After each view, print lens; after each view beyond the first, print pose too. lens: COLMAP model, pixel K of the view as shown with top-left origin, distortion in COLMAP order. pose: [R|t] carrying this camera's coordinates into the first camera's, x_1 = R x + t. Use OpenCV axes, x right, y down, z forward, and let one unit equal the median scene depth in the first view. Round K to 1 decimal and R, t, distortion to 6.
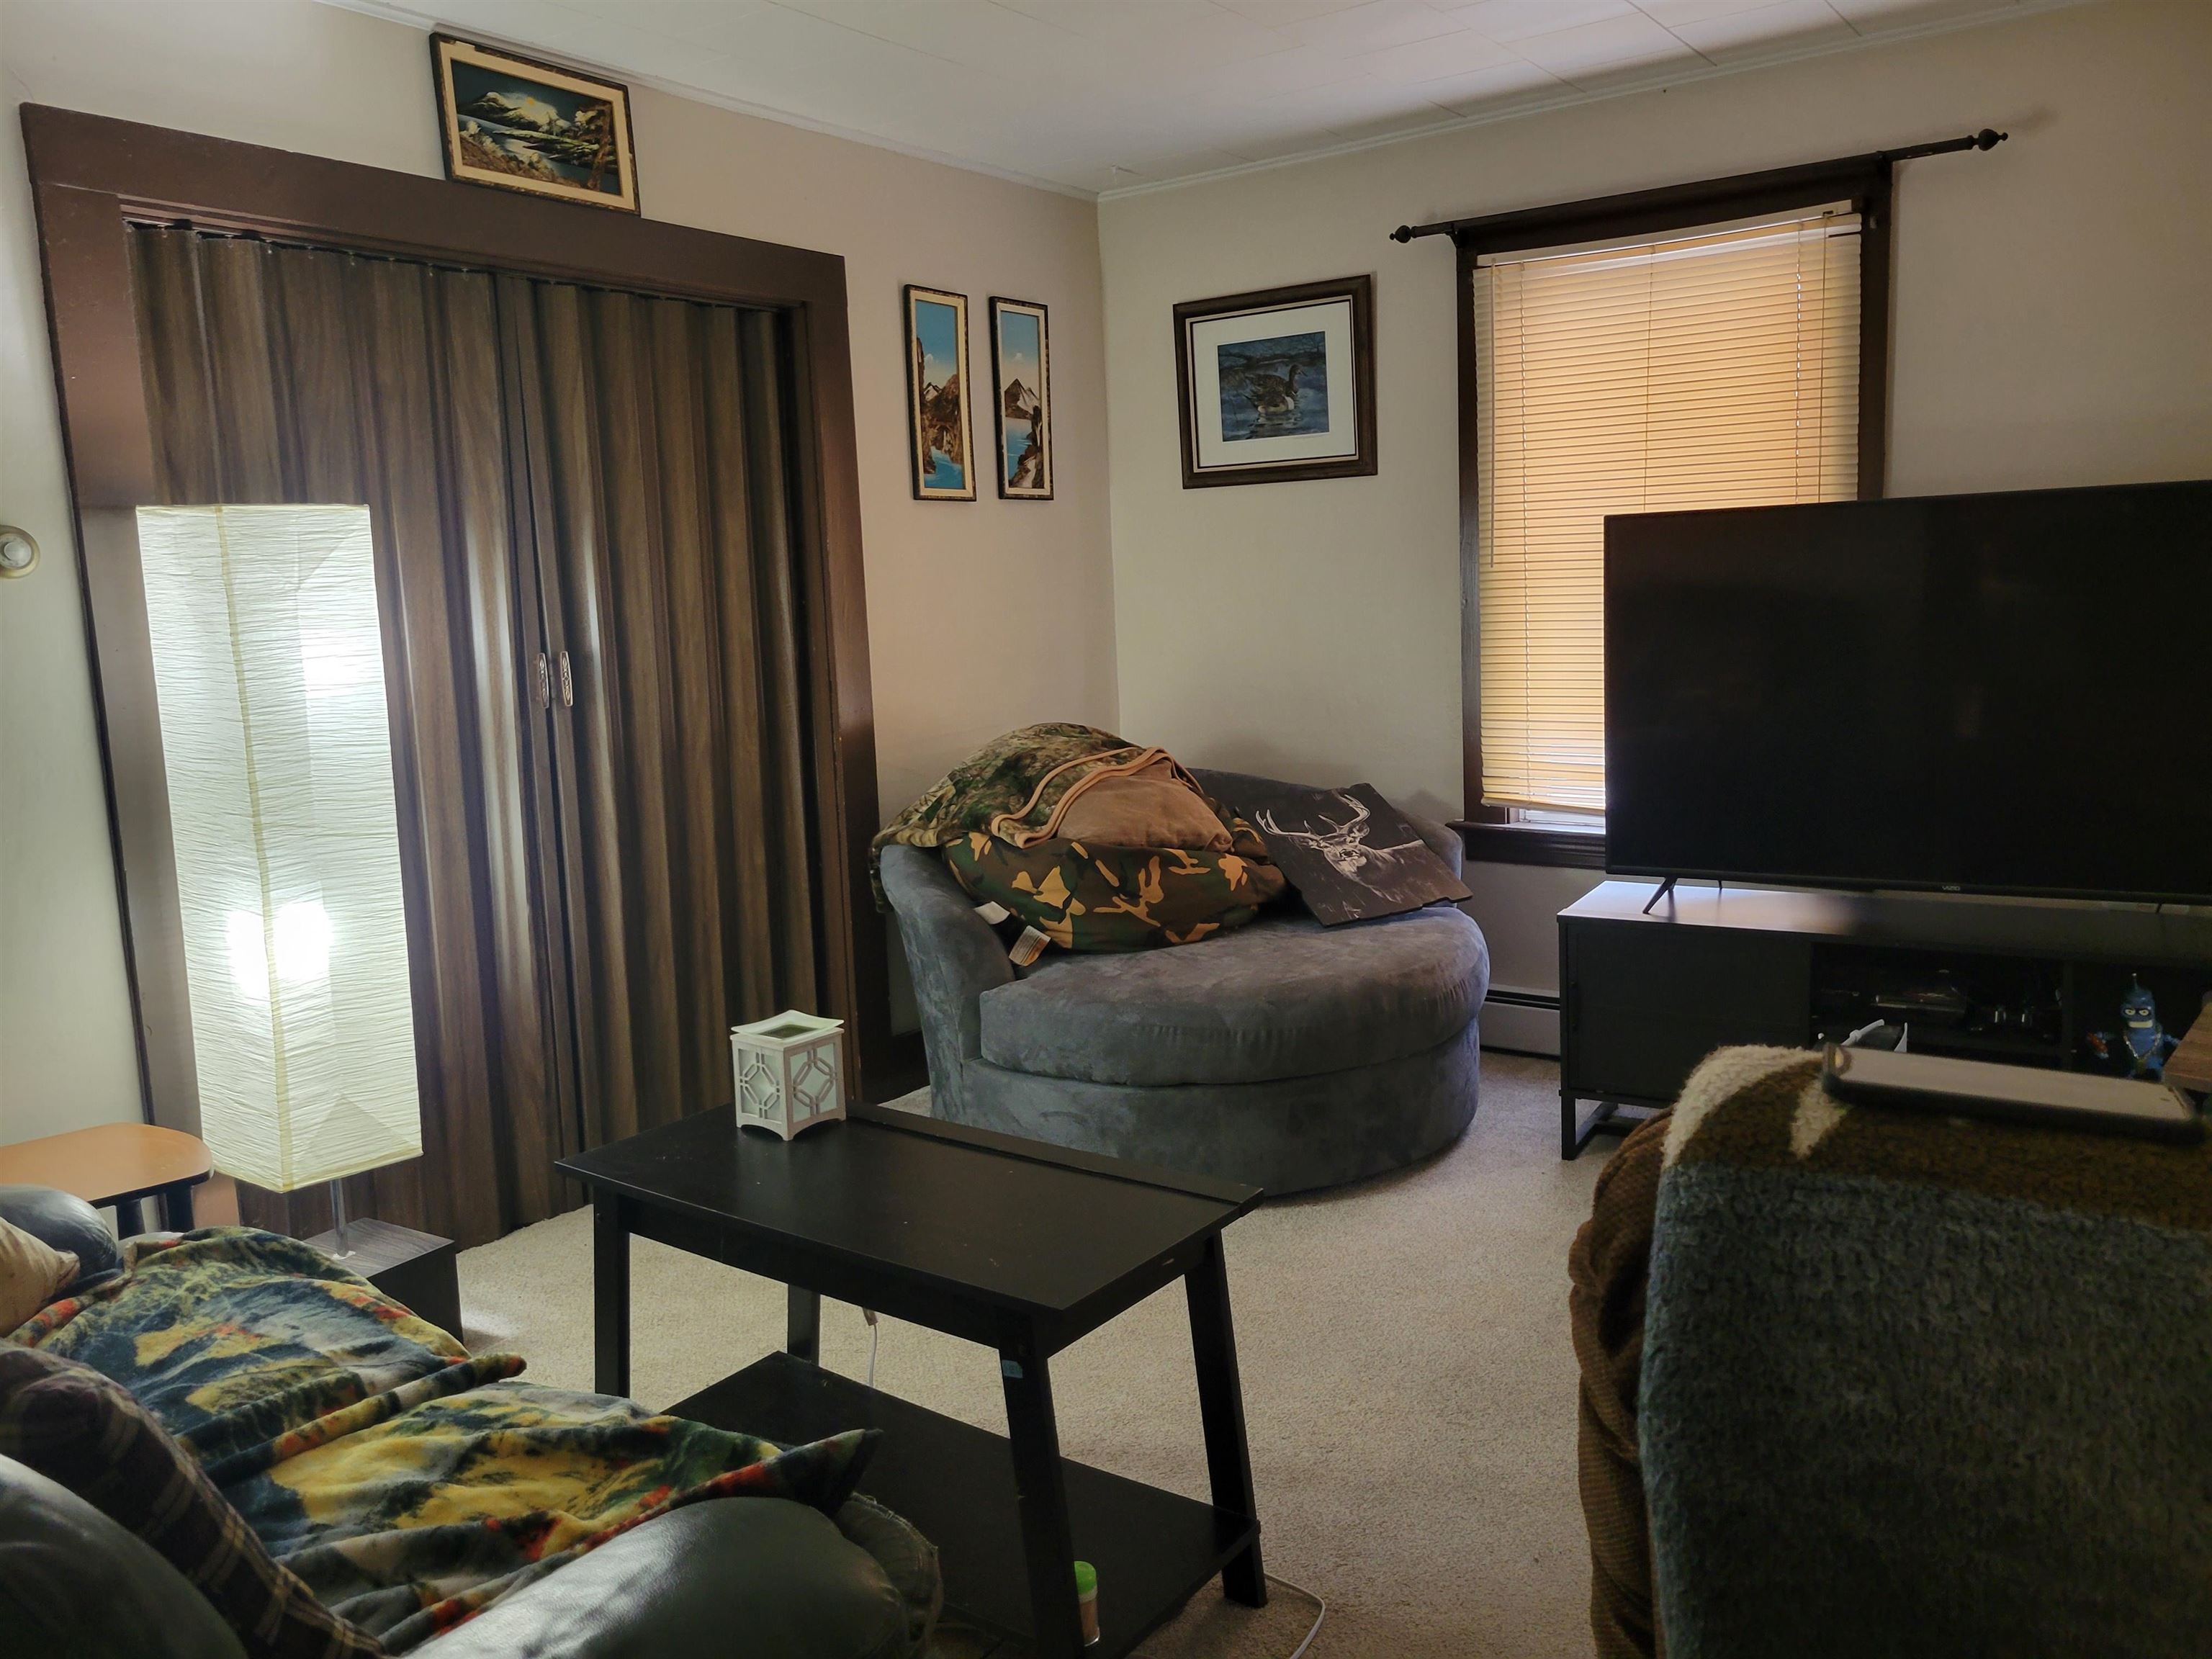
lens RADIAL K [[1637.5, 0, 1096.0], [0, 1637.5, 826.5], [0, 0, 1]] dist [0.037594, -0.019781]
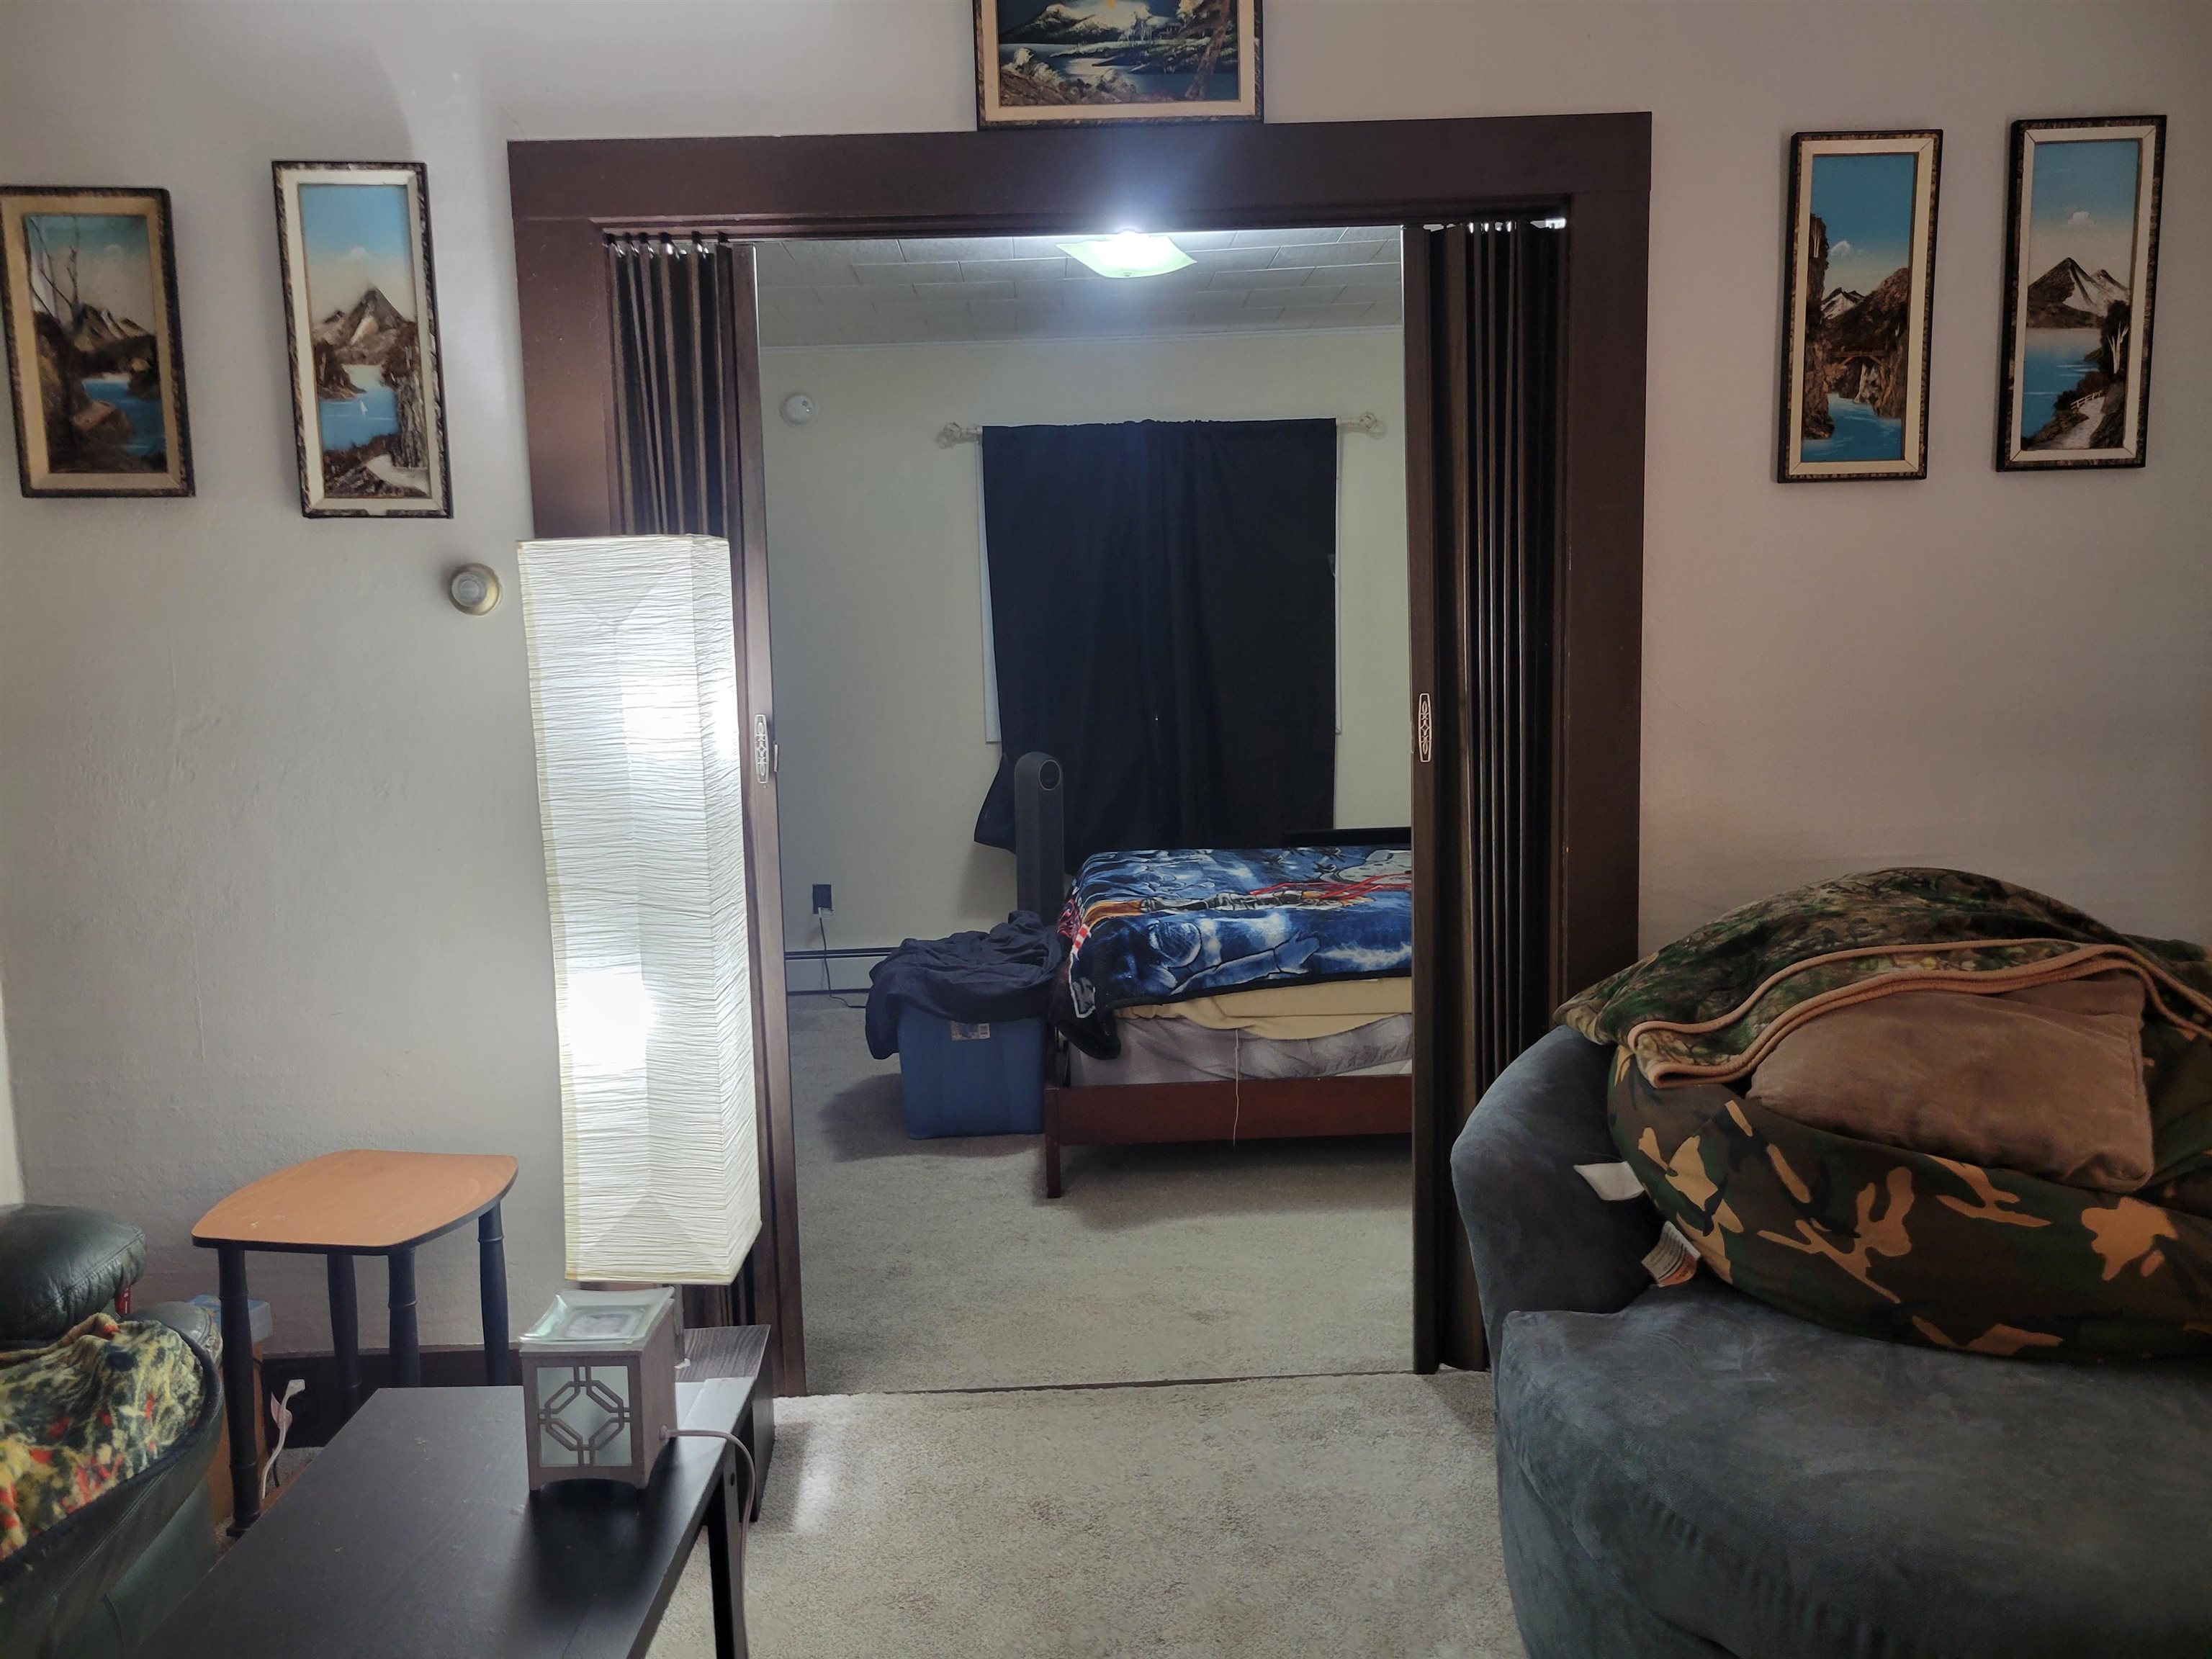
lens RADIAL K [[1637.5, 0, 1106.2], [0, 1637.5, 819.7], [0, 0, 1]] dist [0.037594, -0.019781]
pose [[0.598898, 0.119436, -0.791869, 0.285849], [-0.117205, 0.991241, 0.060864, -0.092541], [0.792202, 0.056360, 0.607650, 0.488195]]
